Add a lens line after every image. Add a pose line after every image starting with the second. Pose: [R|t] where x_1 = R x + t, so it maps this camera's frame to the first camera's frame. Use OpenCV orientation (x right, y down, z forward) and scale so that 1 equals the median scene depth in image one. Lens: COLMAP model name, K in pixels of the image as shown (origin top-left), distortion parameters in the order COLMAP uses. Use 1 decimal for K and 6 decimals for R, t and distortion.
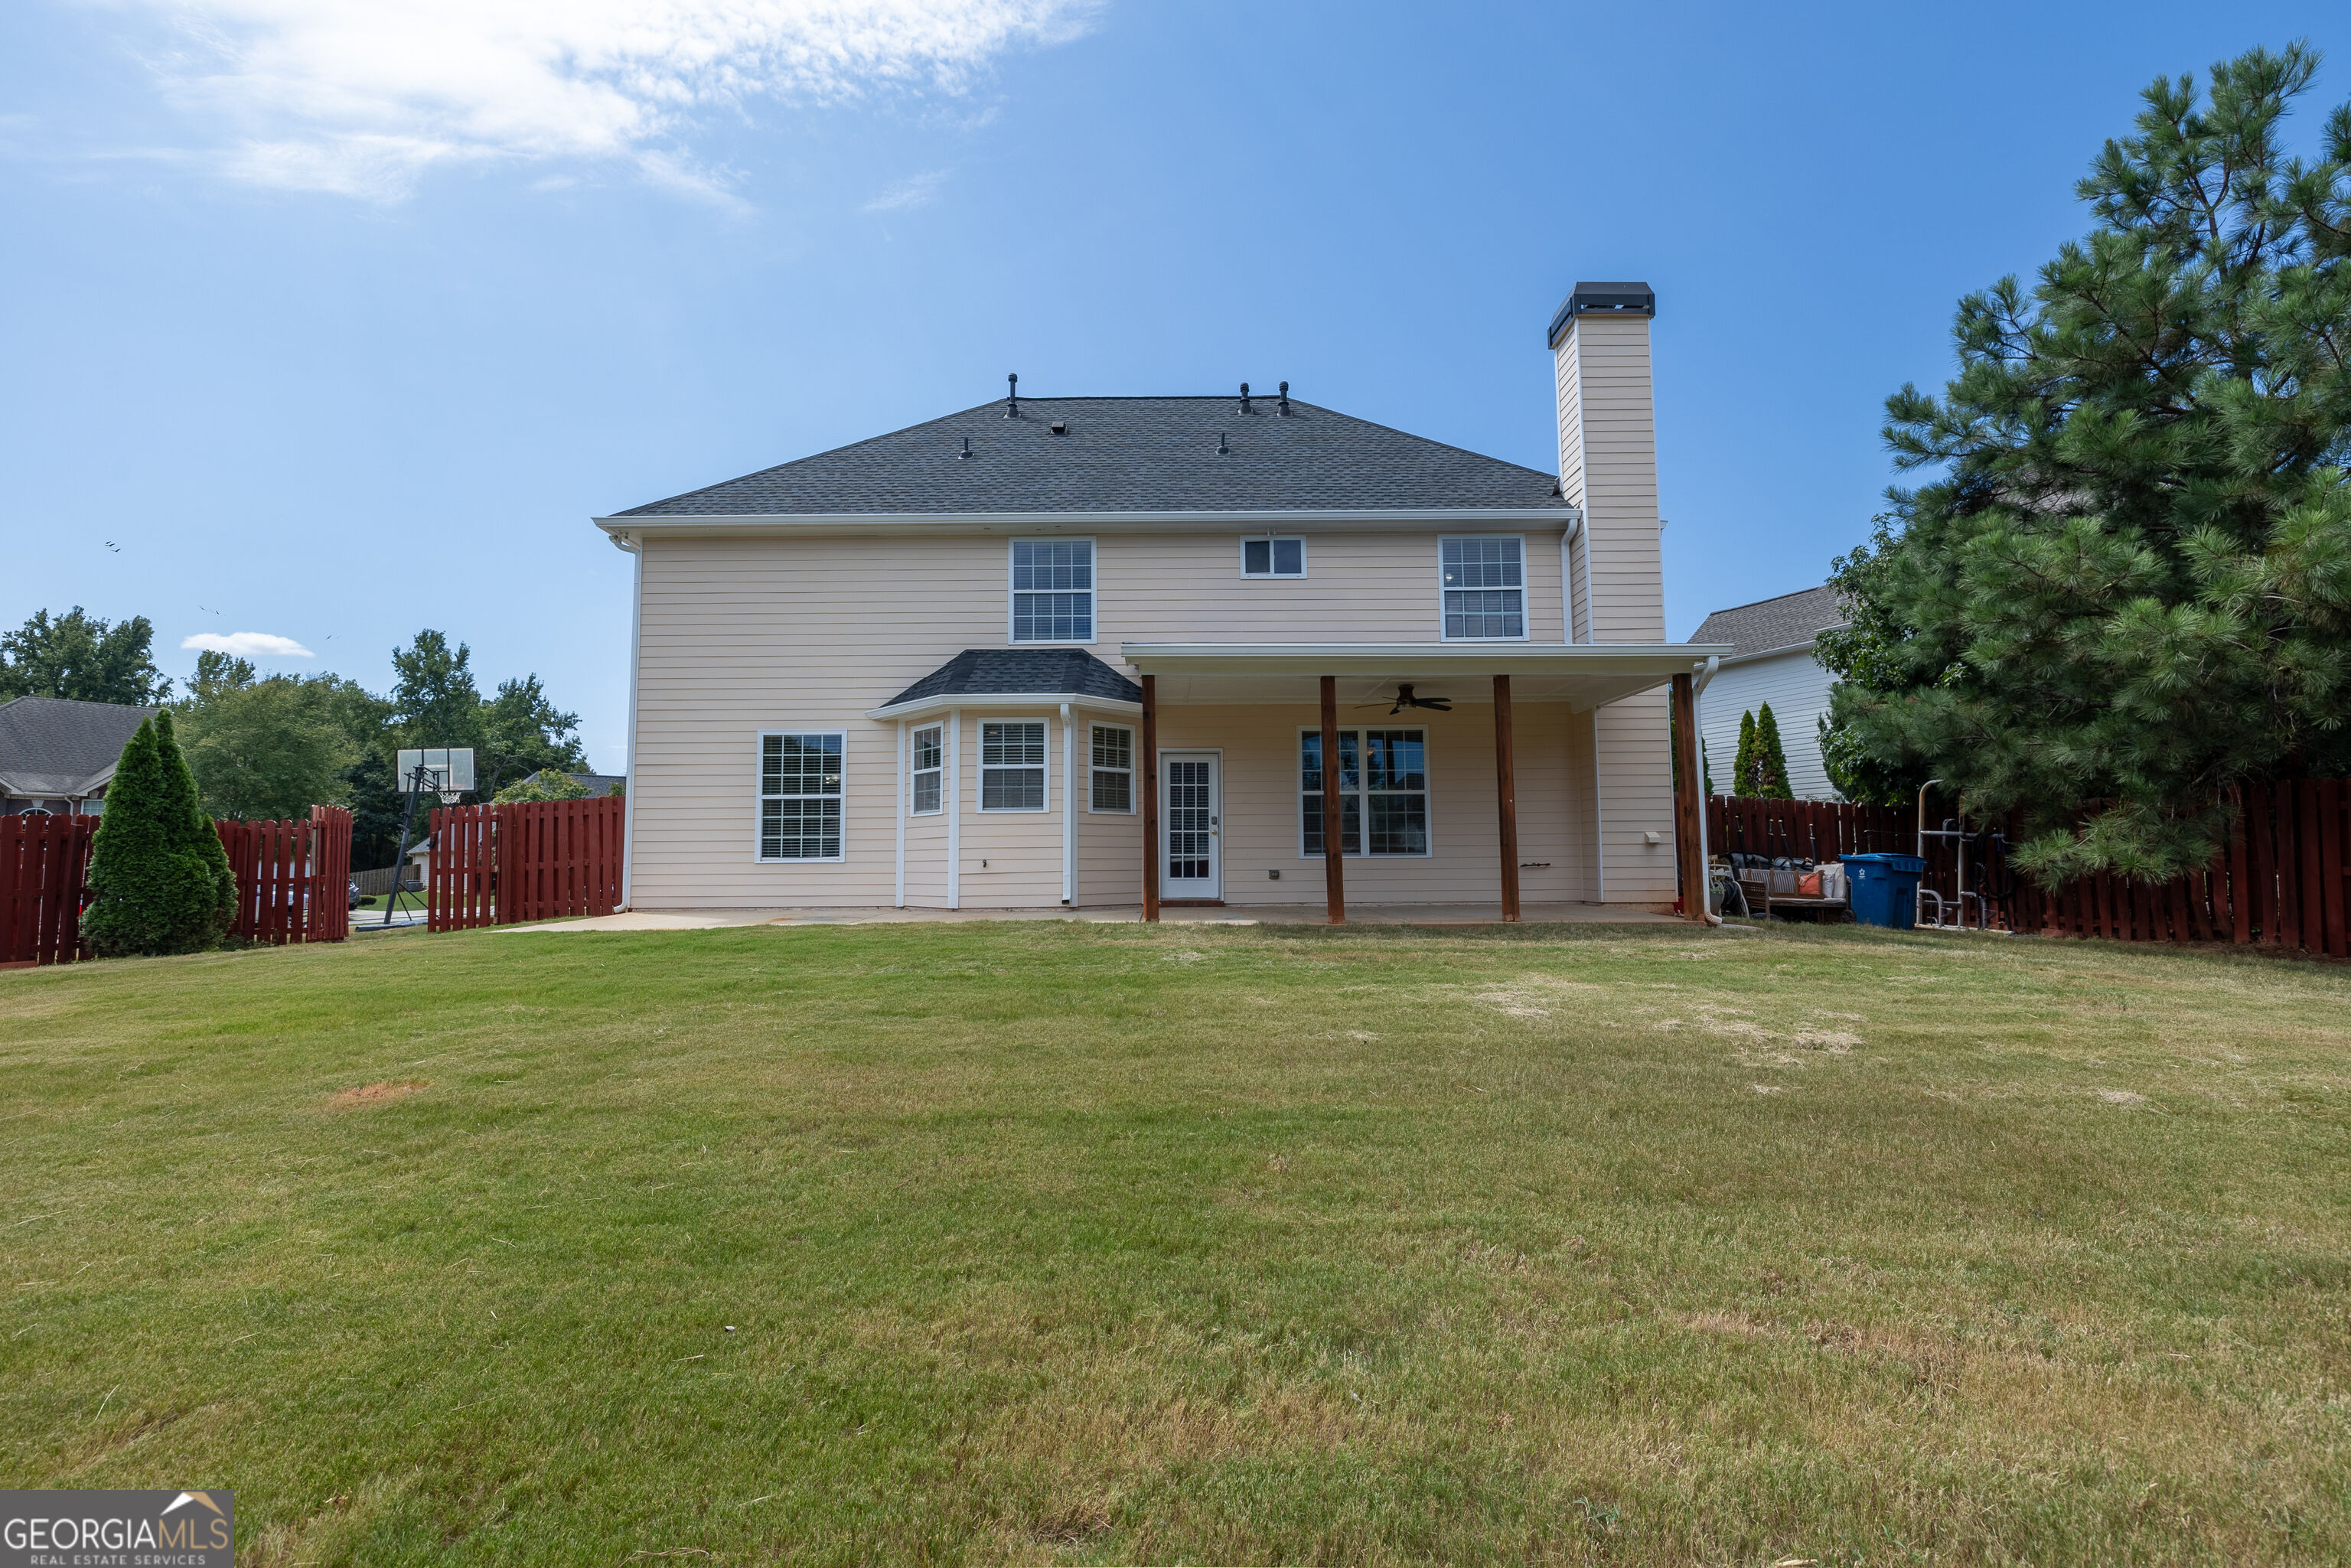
lens RADIAL K [[988.0, 0, 1167.9], [0, 988.0, 784.6], [0, 0, 1]] dist [0.004177, 0.000248]
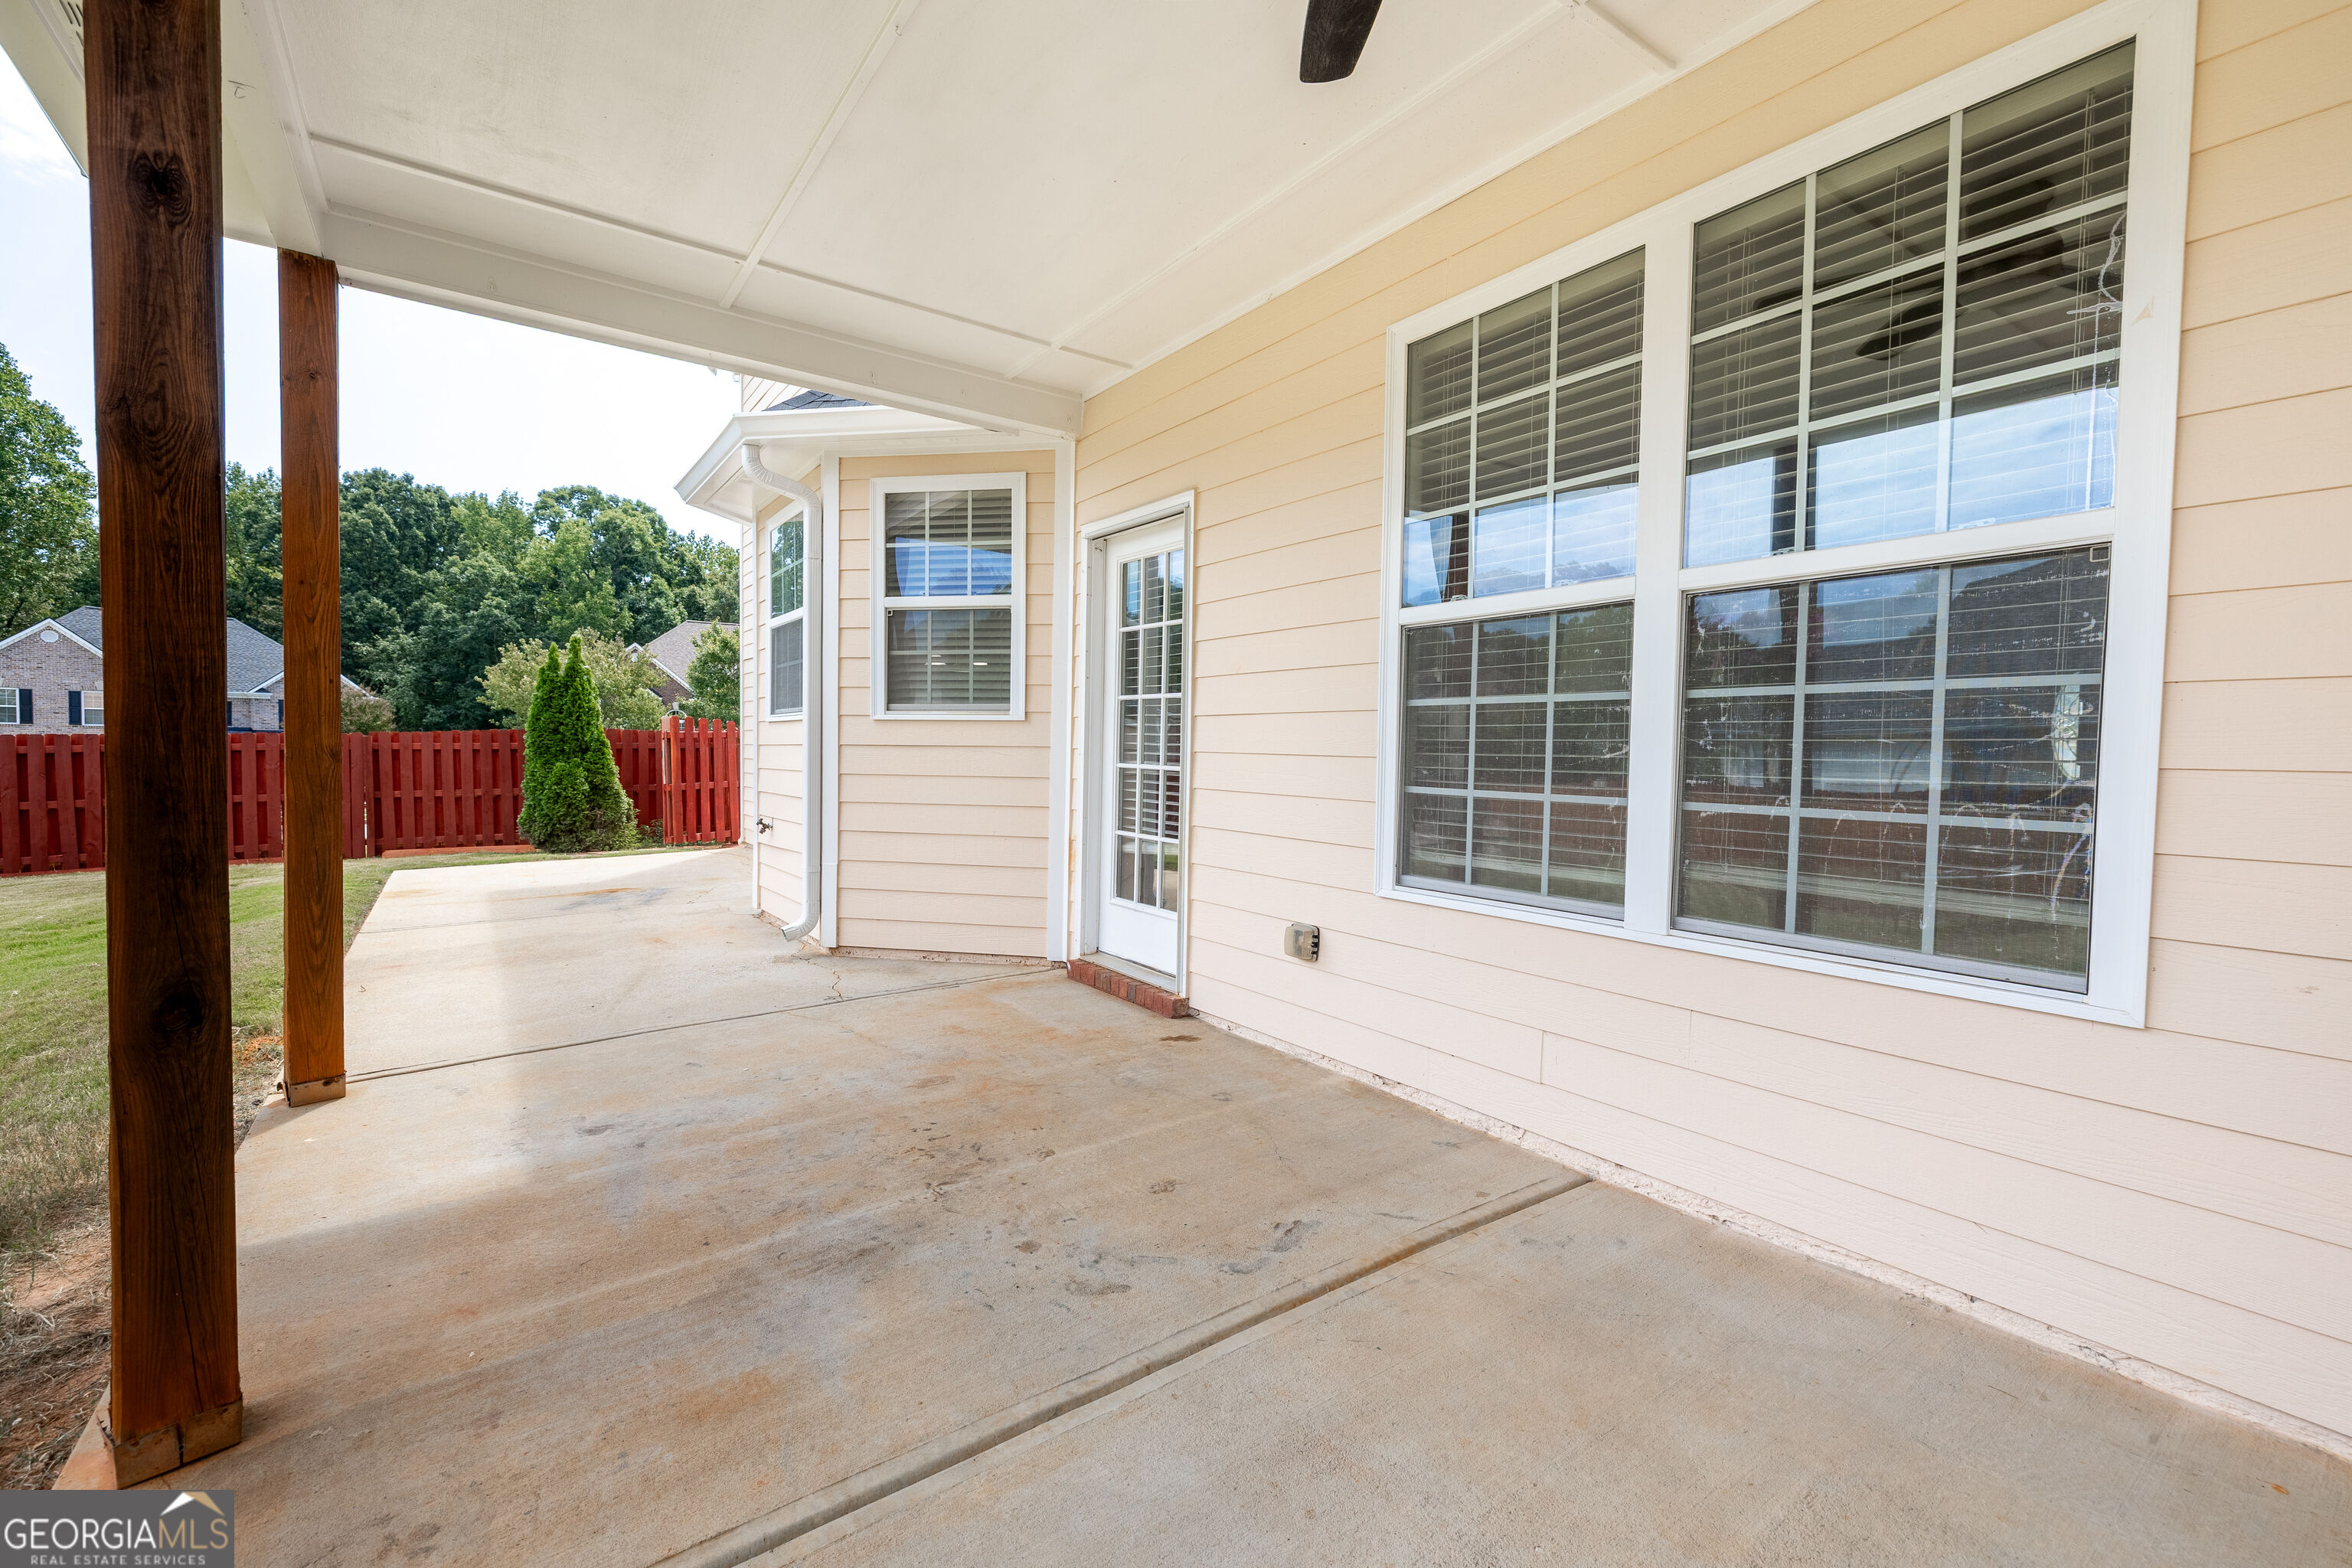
lens RADIAL K [[988.5, 0, 1168.4], [0, 988.5, 784.6], [0, 0, 1]] dist [0.004177, 0.000248]
pose [[0.577983, 0.045320, -0.814789, 0.300533], [0.043459, 0.995330, 0.086190, 0.025095], [0.814891, -0.085226, 0.573315, 0.820816]]
